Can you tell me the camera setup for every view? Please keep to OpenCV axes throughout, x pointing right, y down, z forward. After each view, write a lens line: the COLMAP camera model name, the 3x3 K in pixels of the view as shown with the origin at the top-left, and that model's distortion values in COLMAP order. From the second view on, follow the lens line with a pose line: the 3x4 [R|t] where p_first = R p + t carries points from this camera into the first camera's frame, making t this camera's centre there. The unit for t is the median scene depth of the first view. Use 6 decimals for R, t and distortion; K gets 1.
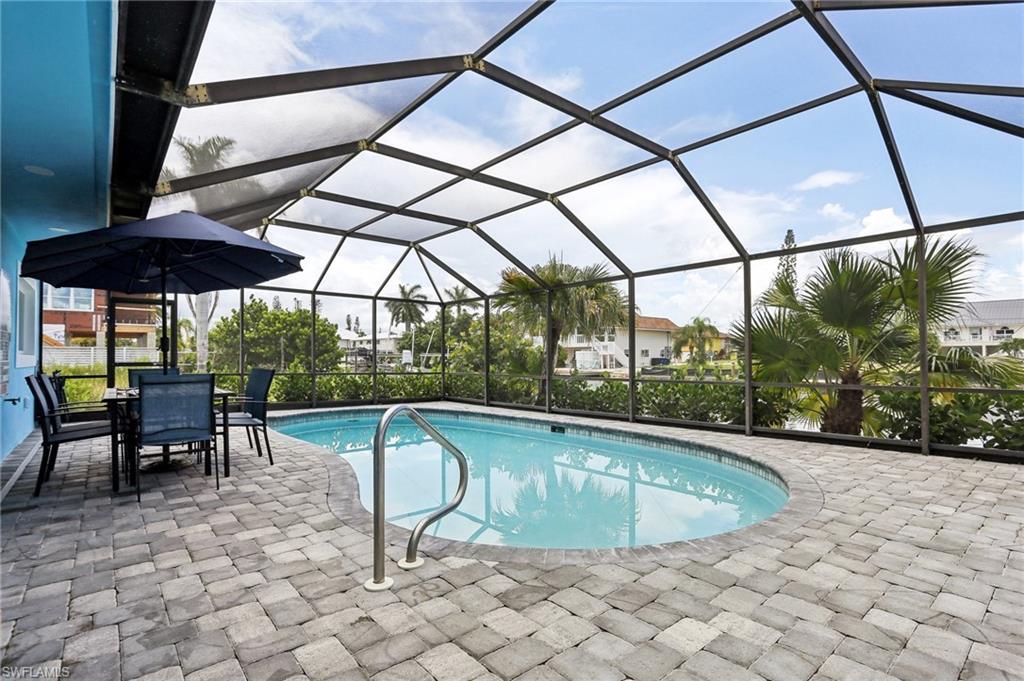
lens RADIAL K [[506.5, 0, 503.3], [0, 506.5, 349.7], [0, 0, 1]] dist [-0.059089, 0.025931]
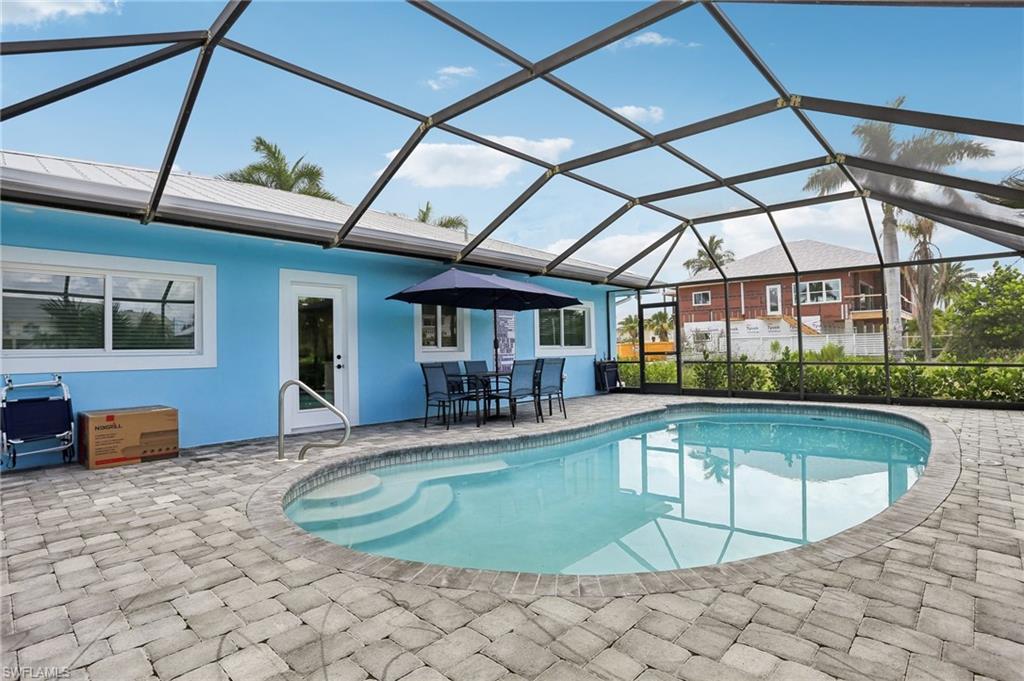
lens RADIAL K [[506.5, 0, 528.0], [0, 506.5, 342.7], [0, 0, 1]] dist [-0.059089, 0.025931]
pose [[0.142880, -0.016310, -0.989606, 0.376336], [0.036299, 0.999278, -0.011229, 0.002629], [0.989074, -0.034317, 0.143369, 0.319116]]
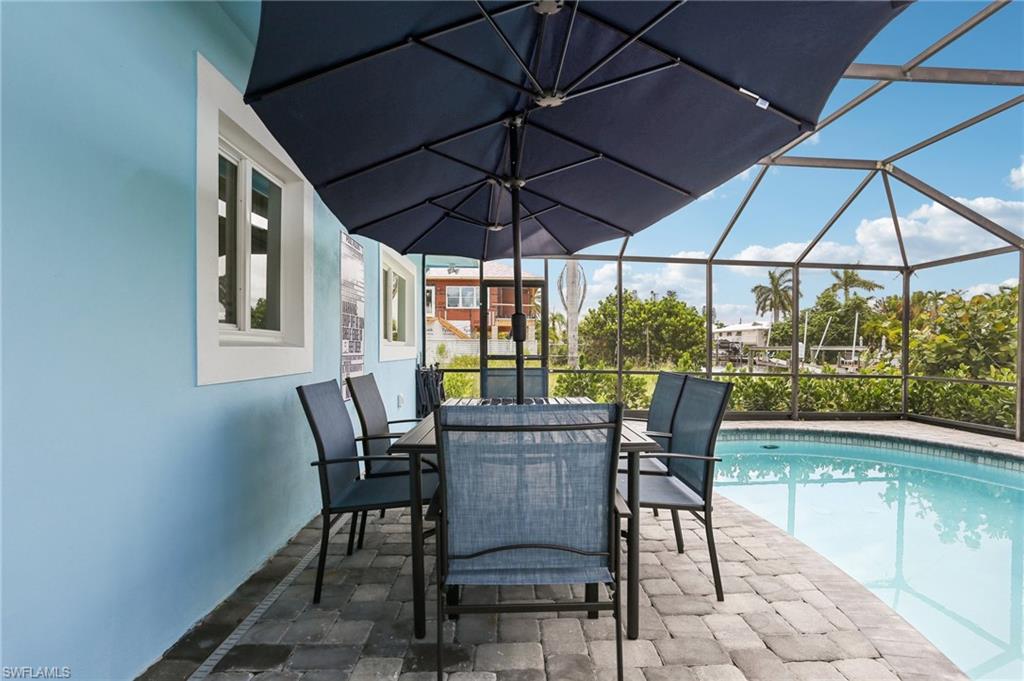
lens RADIAL K [[506.5, 0, 517.4], [0, 506.5, 345.5], [0, 0, 1]] dist [-0.059089, 0.025931]
pose [[0.795047, 0.003939, -0.606535, -0.130341], [0.000121, 0.999978, 0.006653, 0.001841], [0.606548, -0.005363, 0.795029, 0.208737]]
